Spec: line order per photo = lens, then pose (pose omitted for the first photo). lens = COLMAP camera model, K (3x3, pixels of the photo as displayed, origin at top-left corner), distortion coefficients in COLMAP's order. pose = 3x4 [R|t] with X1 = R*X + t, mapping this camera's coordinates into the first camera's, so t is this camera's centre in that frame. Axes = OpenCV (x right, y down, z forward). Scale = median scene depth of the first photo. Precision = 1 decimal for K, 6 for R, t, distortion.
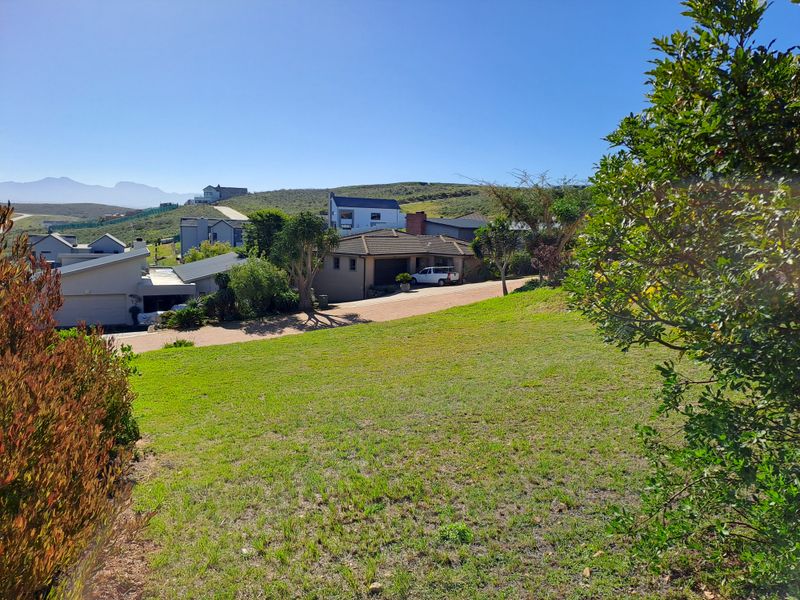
lens RADIAL K [[599.6, 0, 401.4], [0, 599.6, 282.3], [0, 0, 1]] dist [0.065722, -0.088016]
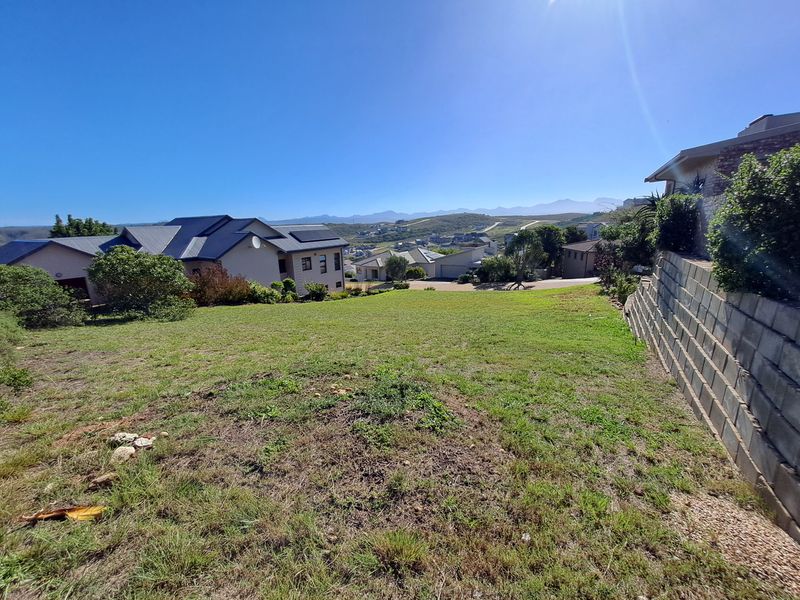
lens RADIAL K [[315.6, 0, 403.6], [0, 315.6, 294.4], [0, 0, 1]] dist [0.000514, -0.000022]
pose [[0.555955, 0.143480, -0.818736, 0.362552], [-0.038168, 0.988357, 0.147288, -0.036190], [0.830336, -0.050636, 0.554958, 0.091436]]
